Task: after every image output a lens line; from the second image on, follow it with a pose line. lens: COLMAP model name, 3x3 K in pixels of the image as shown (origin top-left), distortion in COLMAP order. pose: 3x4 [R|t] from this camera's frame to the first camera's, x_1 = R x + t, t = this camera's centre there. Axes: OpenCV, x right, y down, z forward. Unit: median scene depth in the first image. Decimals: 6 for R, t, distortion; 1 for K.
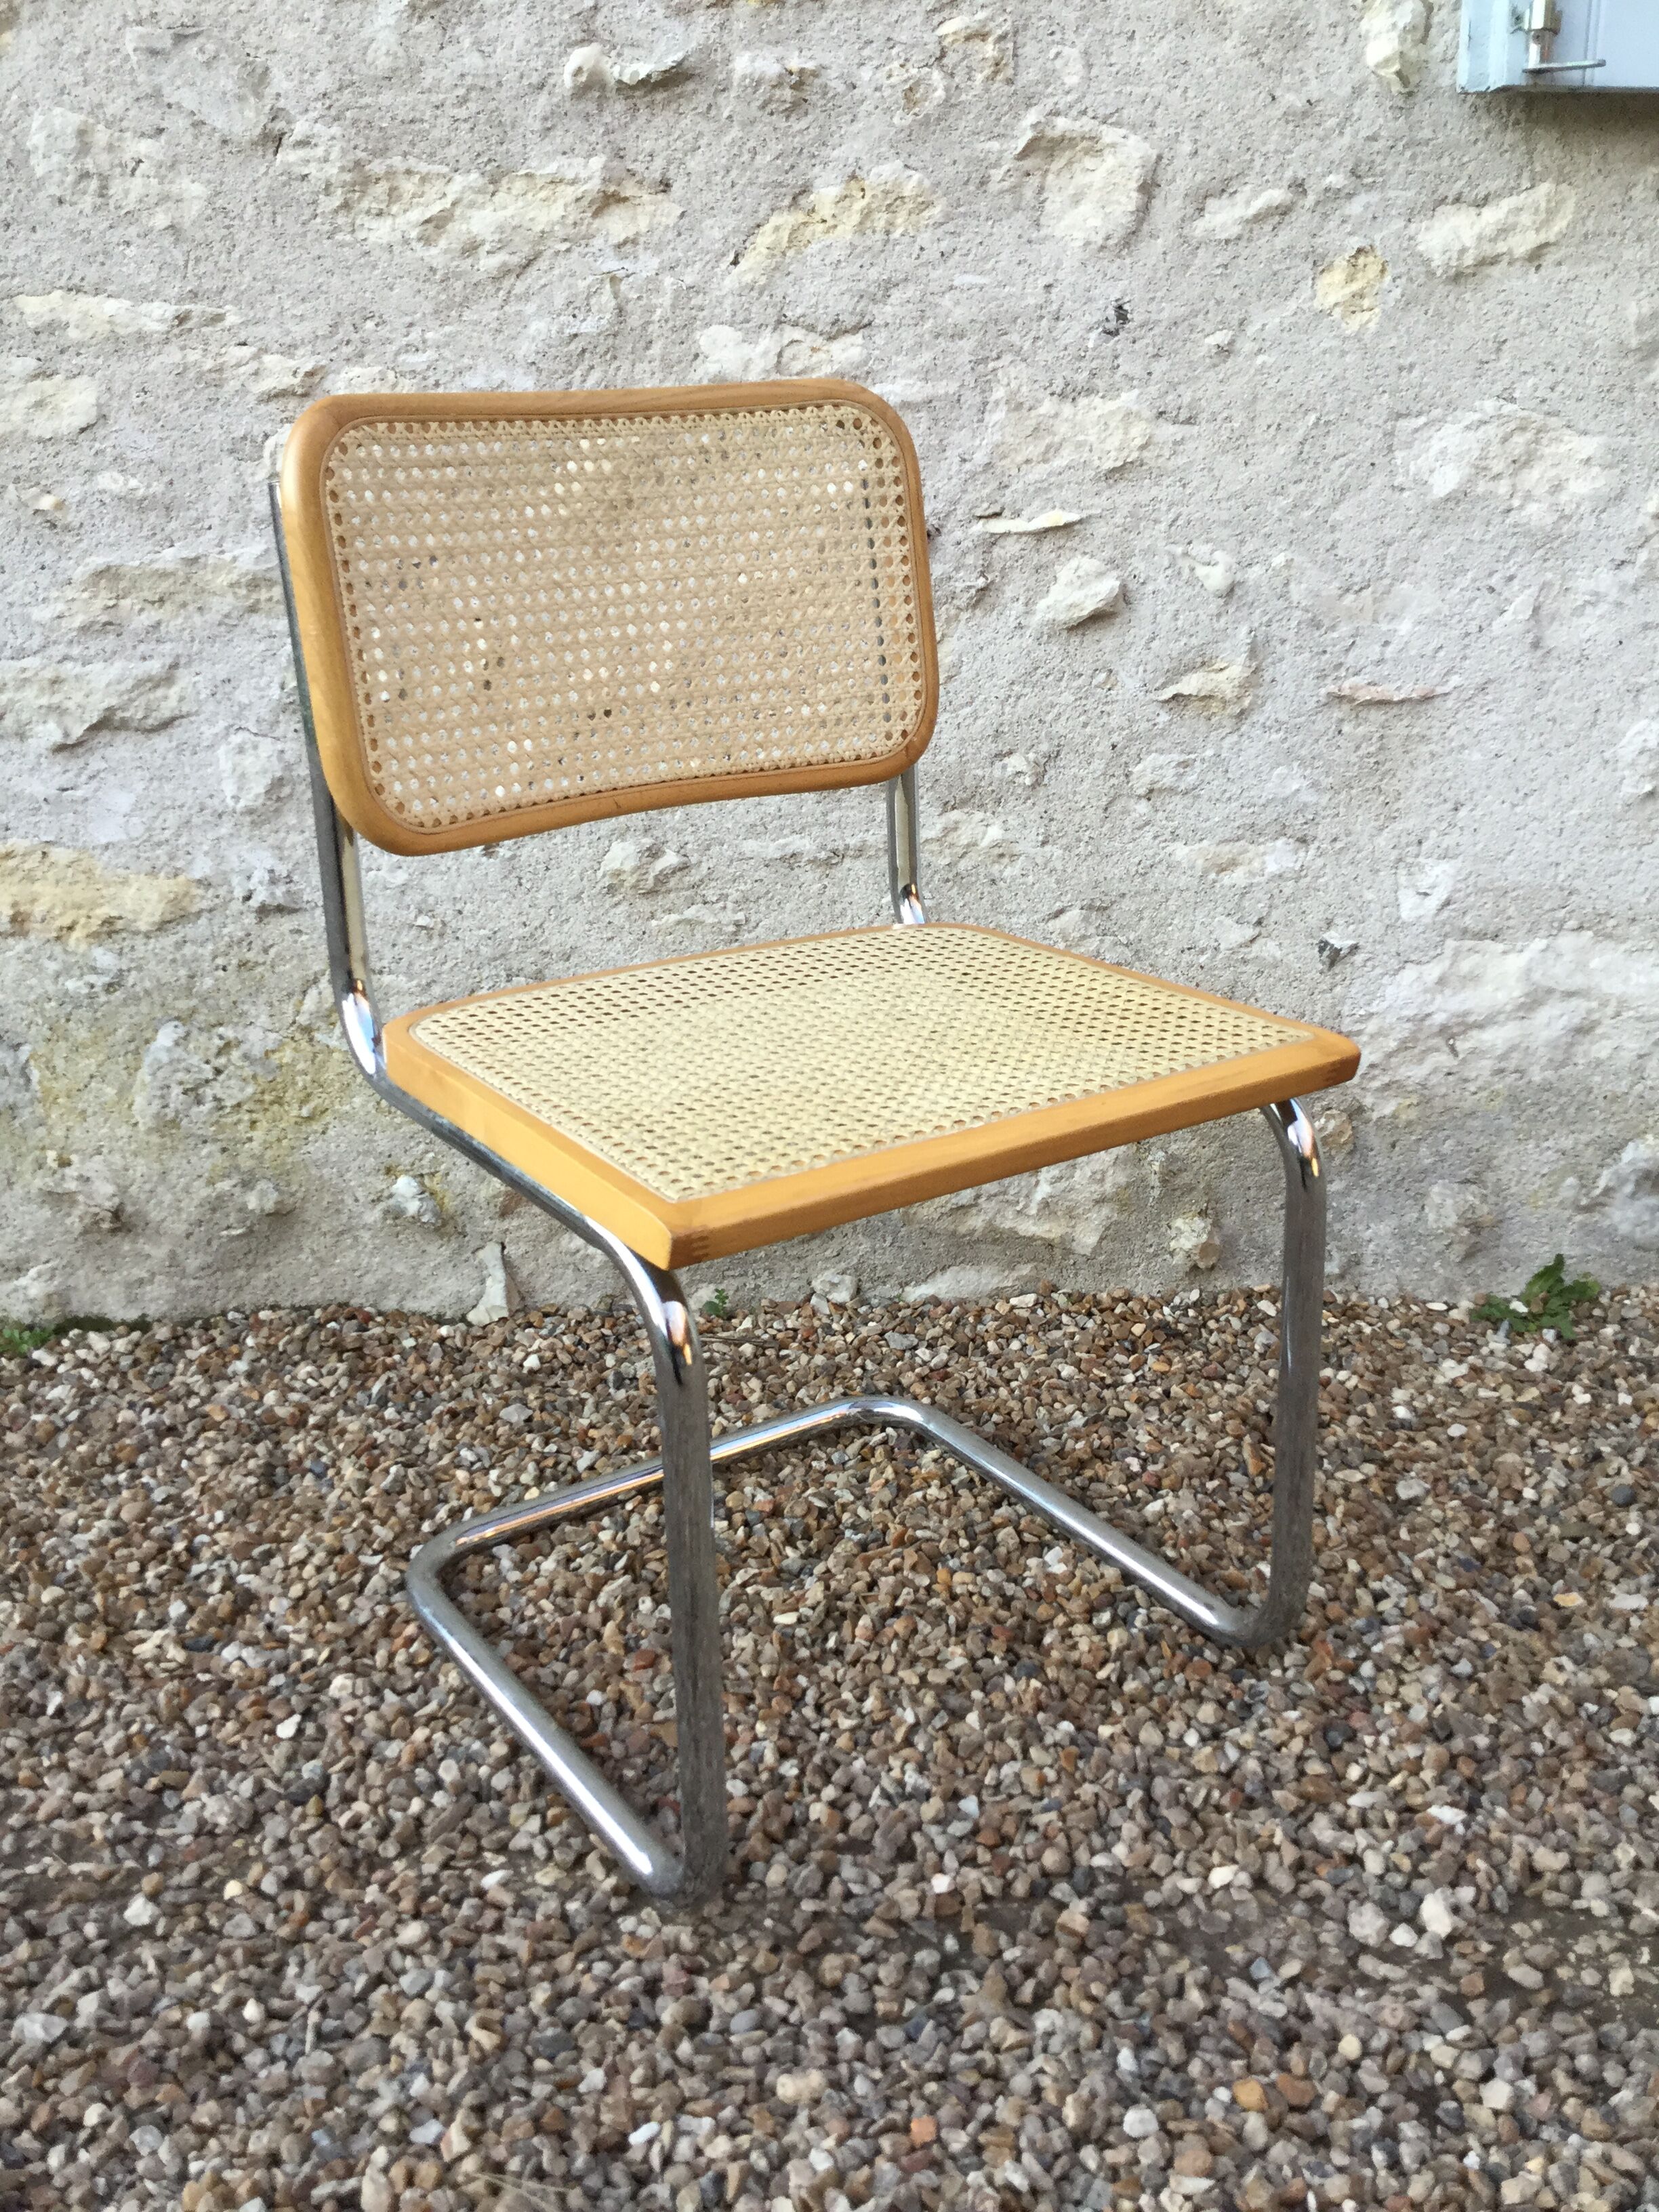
lens RADIAL K [[1956.1, 0, 806.6], [0, 1956.1, 1146.2], [0, 0, 1]] dist [0.100906, -0.177468]
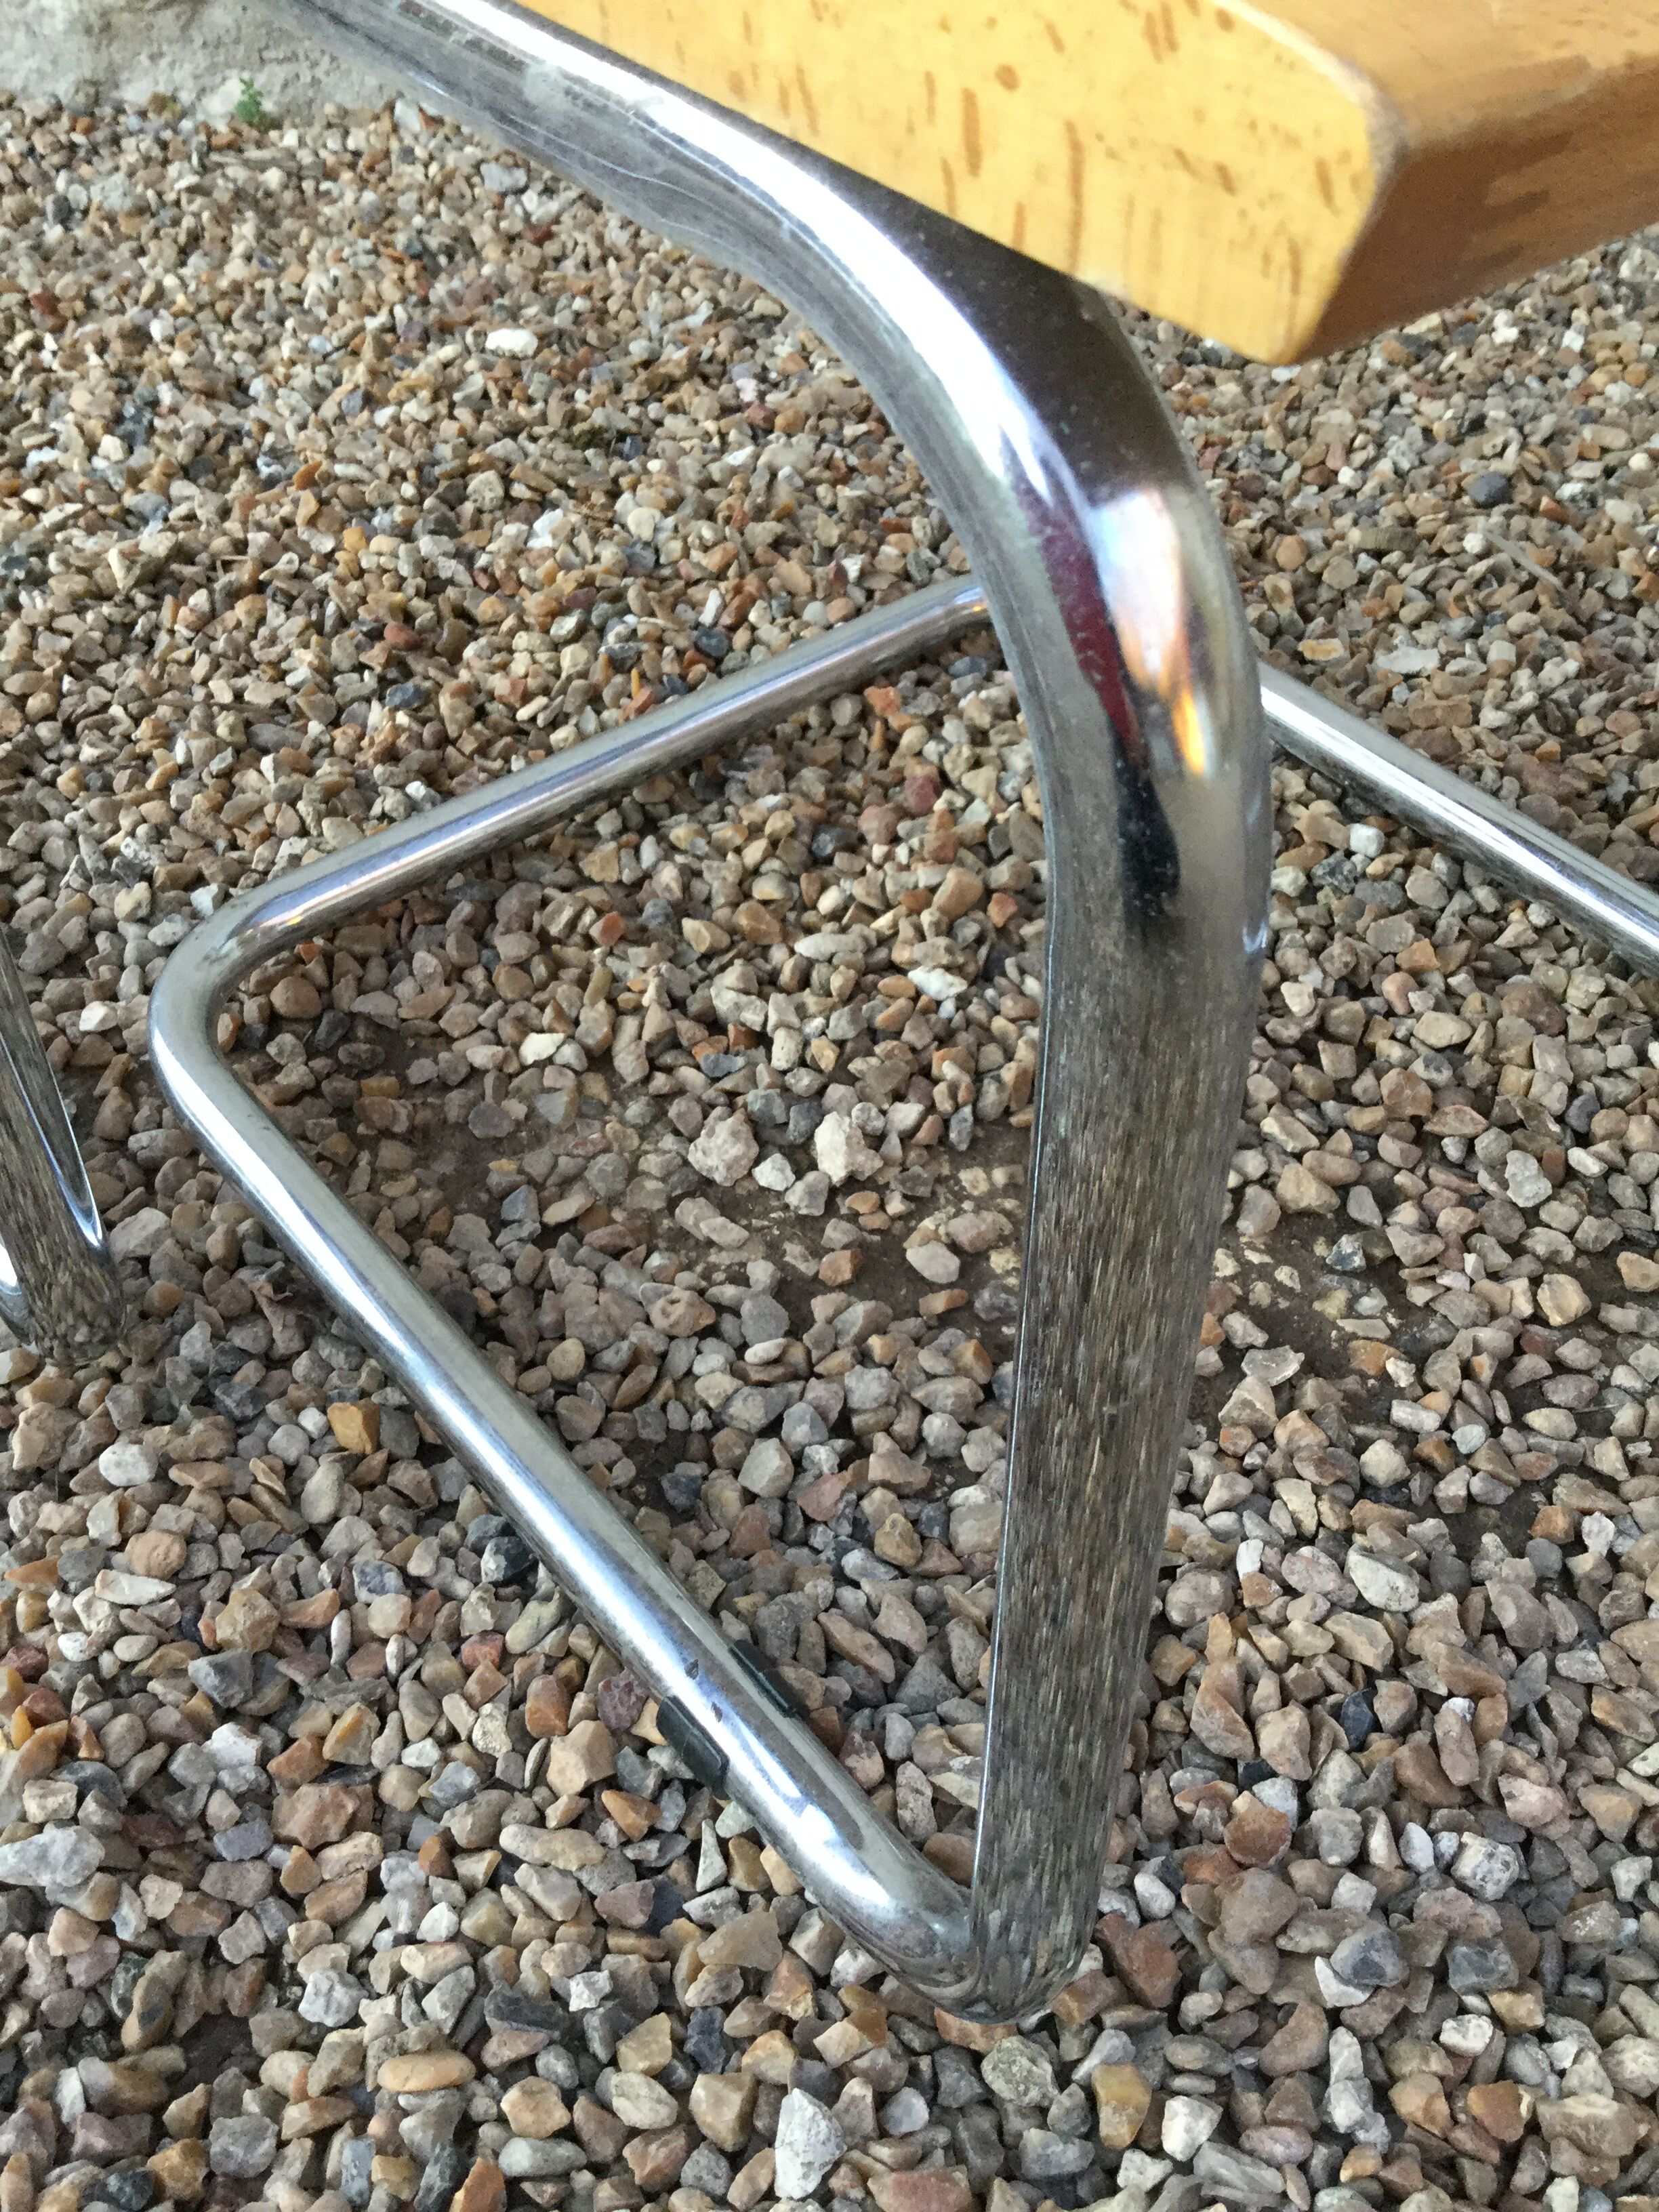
lens RADIAL K [[2059.4, 0, 708.4], [0, 2059.4, 1106.1], [0, 0, 1]] dist [0.124910, -0.289082]
pose [[0.993709, 0.095513, -0.058472, 0.243183], [-0.058448, 0.887688, 0.456720, 0.069249], [0.095527, -0.450430, 0.887687, 0.339211]]
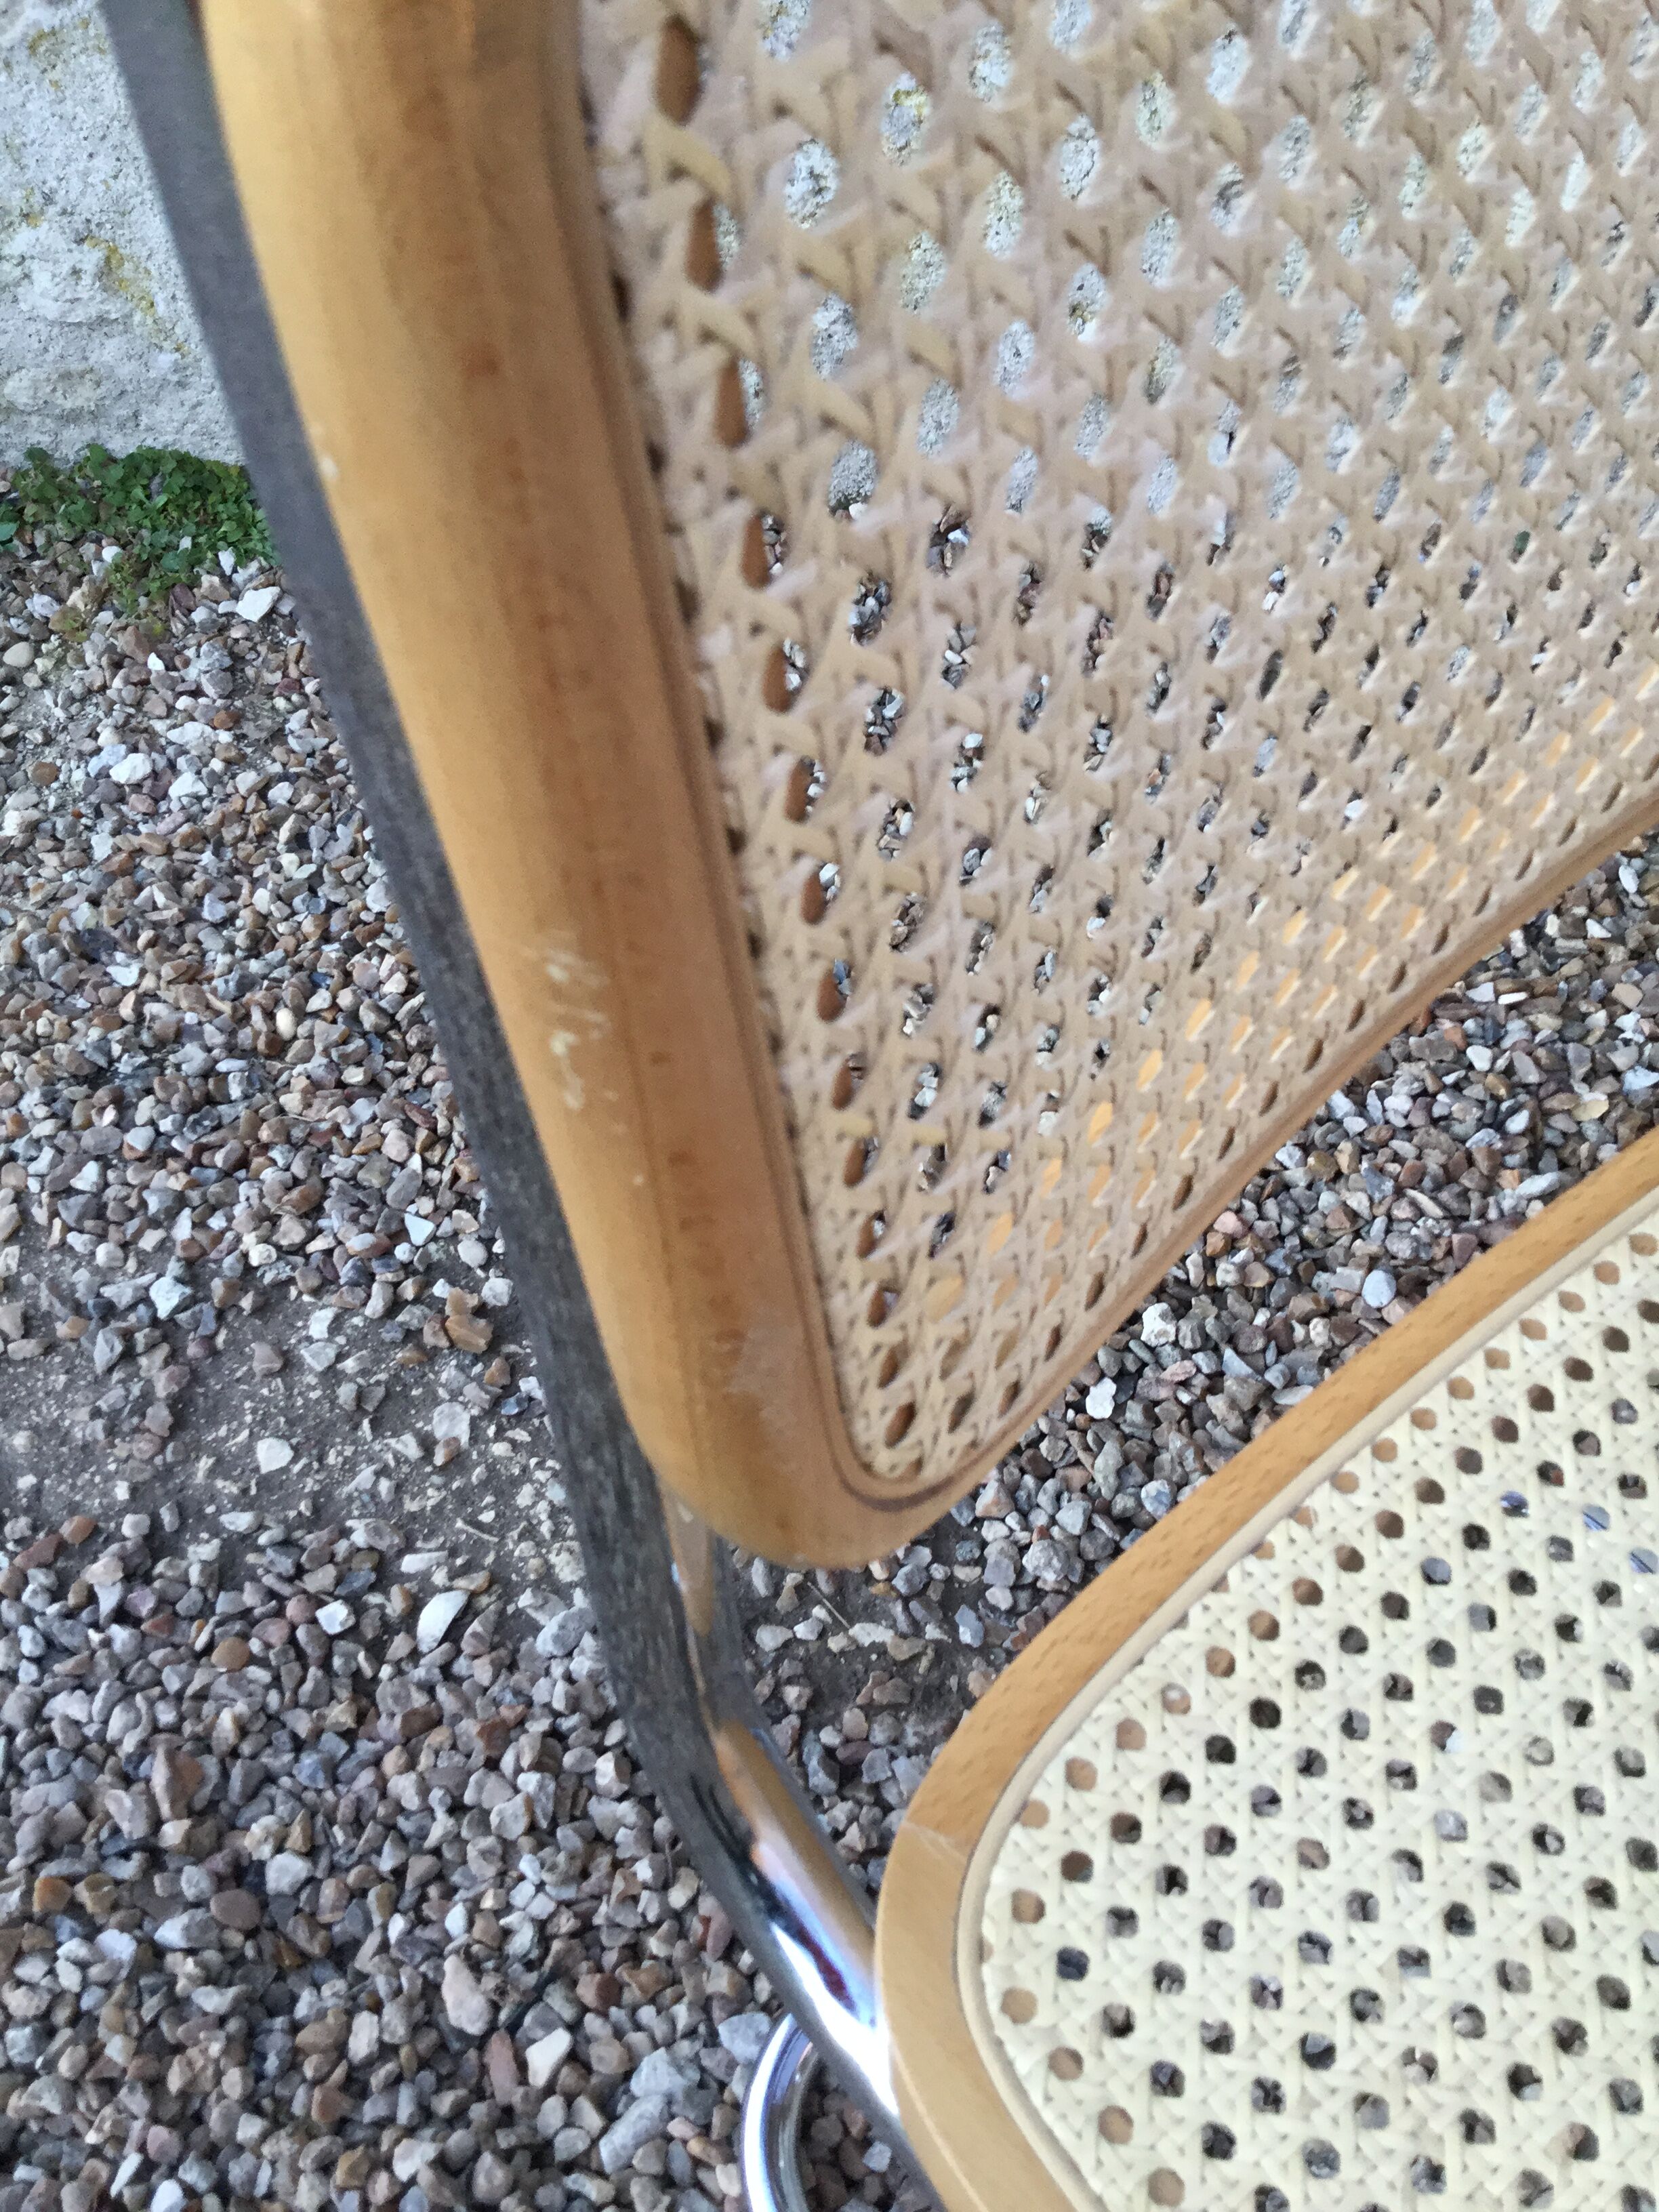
lens RADIAL K [[1956.1, 0, 806.6], [0, 1956.1, 1146.2], [0, 0, 1]] dist [0.100906, -0.177468]
pose [[0.991140, 0.098800, -0.088775, -0.280874], [-0.032915, 0.830210, 0.556478, -0.153526], [0.128682, -0.548626, 0.826106, 0.408463]]
